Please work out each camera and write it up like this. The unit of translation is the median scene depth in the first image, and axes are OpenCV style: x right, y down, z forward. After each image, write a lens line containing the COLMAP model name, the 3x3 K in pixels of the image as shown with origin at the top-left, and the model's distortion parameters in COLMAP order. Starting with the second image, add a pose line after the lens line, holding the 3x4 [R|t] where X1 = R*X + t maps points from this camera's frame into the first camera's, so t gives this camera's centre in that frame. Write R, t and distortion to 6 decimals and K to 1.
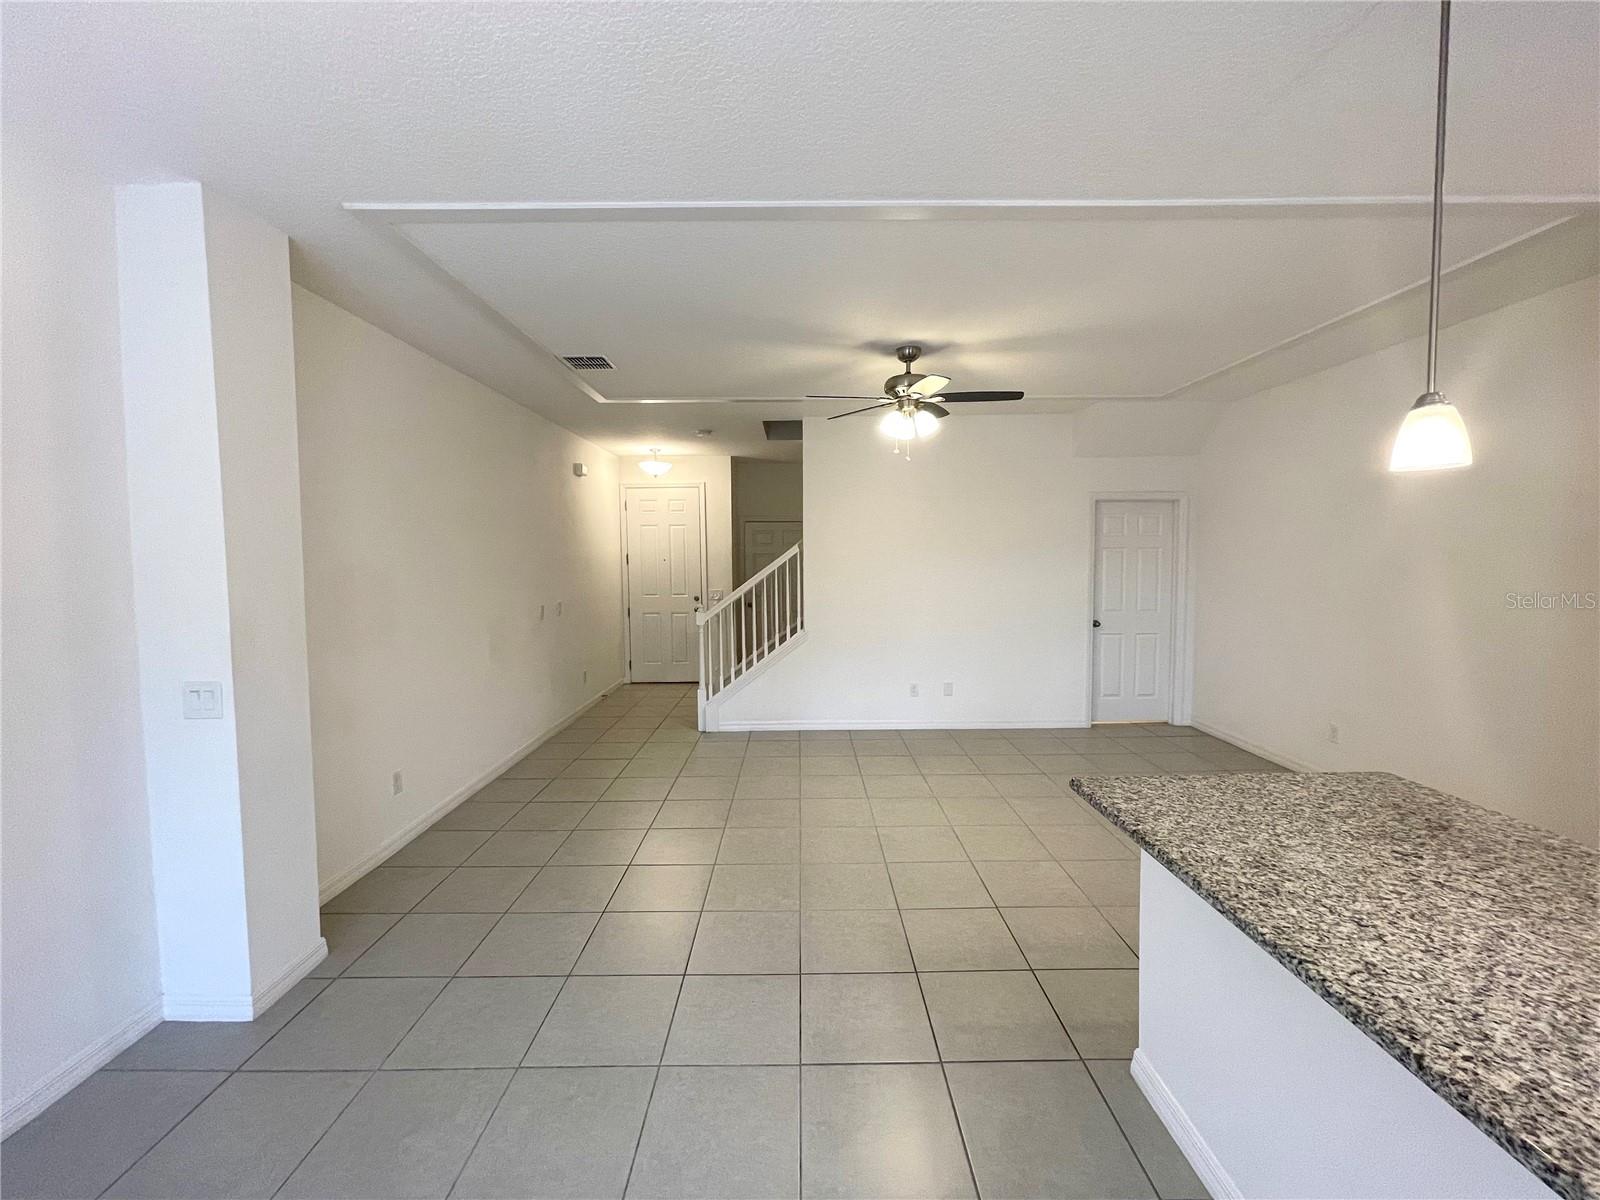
lens RADIAL K [[650.3, 0, 796.2], [0, 650.3, 589.9], [0, 0, 1]] dist [-0.000884, -0.000902]
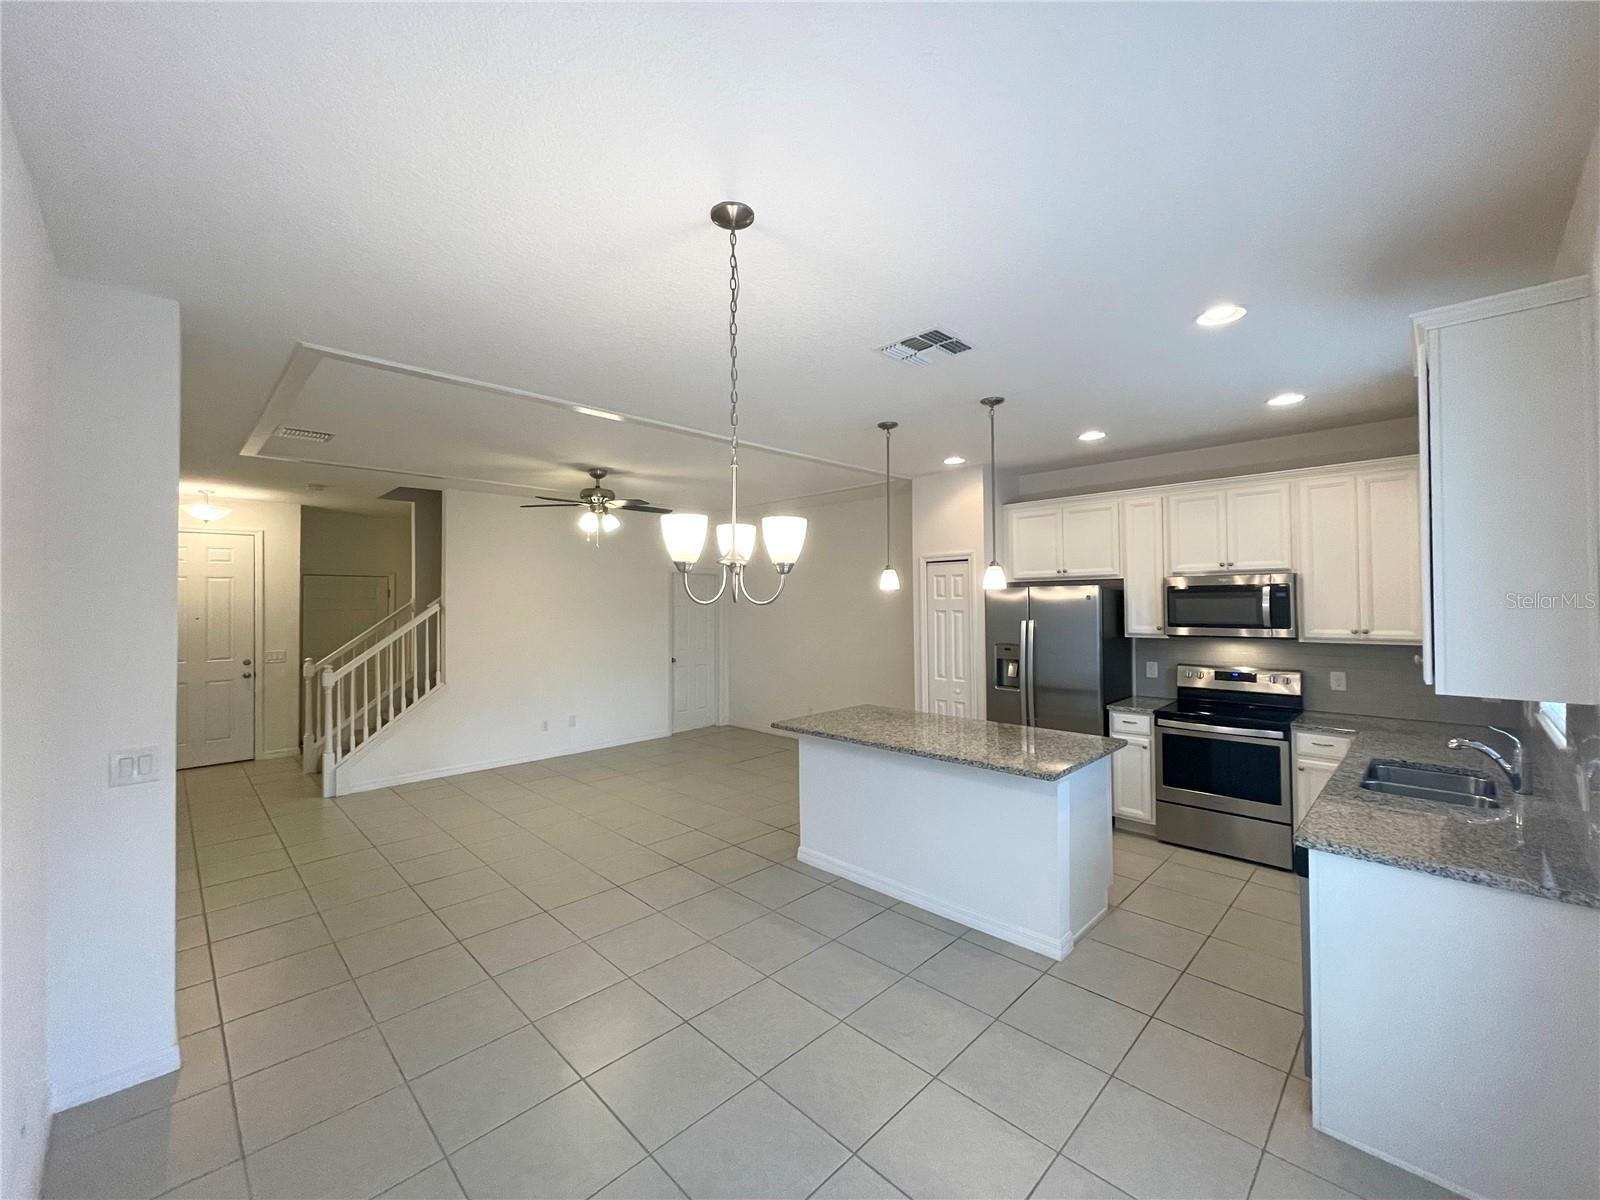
lens RADIAL K [[650.3, 0, 799.7], [0, 650.3, 593.8], [0, 0, 1]] dist [-0.000884, -0.000902]
pose [[0.709251, 0.012400, 0.704847, -0.336266], [0.037563, 0.997760, -0.055350, -0.003654], [-0.703955, 0.065733, 0.707197, -0.195126]]
